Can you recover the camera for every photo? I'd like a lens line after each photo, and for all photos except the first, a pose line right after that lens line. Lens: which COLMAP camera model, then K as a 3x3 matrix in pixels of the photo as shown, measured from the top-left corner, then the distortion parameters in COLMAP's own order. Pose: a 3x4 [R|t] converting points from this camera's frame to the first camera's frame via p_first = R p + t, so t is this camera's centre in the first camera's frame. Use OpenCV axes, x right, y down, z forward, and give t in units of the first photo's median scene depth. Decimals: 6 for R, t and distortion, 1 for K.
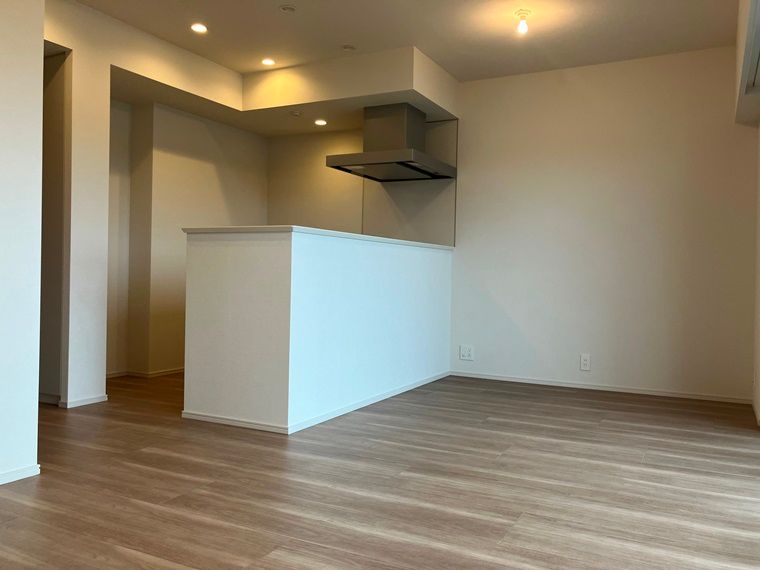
lens RADIAL K [[625.3, 0, 380.0], [0, 625.3, 285.0], [0, 0, 1]] dist [0.073501, -0.106390]
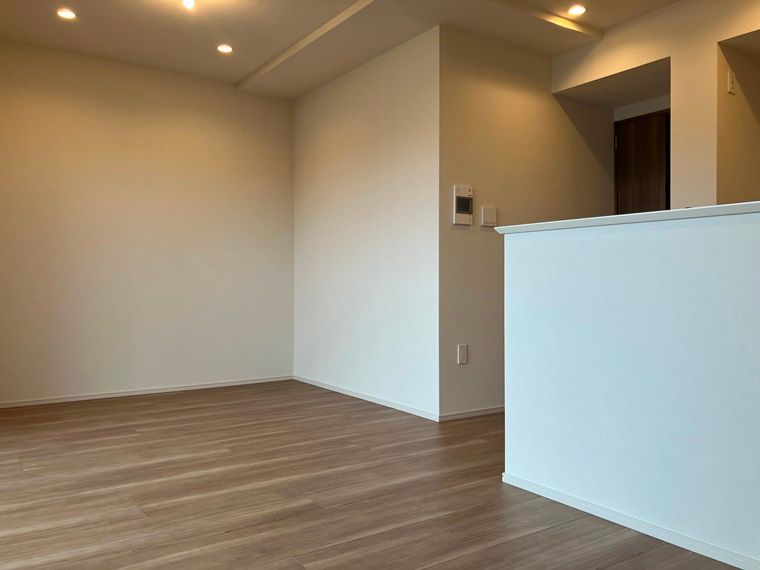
lens RADIAL K [[625.3, 0, 380.0], [0, 625.3, 285.0], [0, 0, 1]] dist [0.073501, -0.106390]
pose [[-0.466409, -0.016455, -0.884416, 0.905603], [-0.028295, 0.999593, -0.003676, -0.014105], [0.884116, 0.023310, -0.466685, 1.706471]]
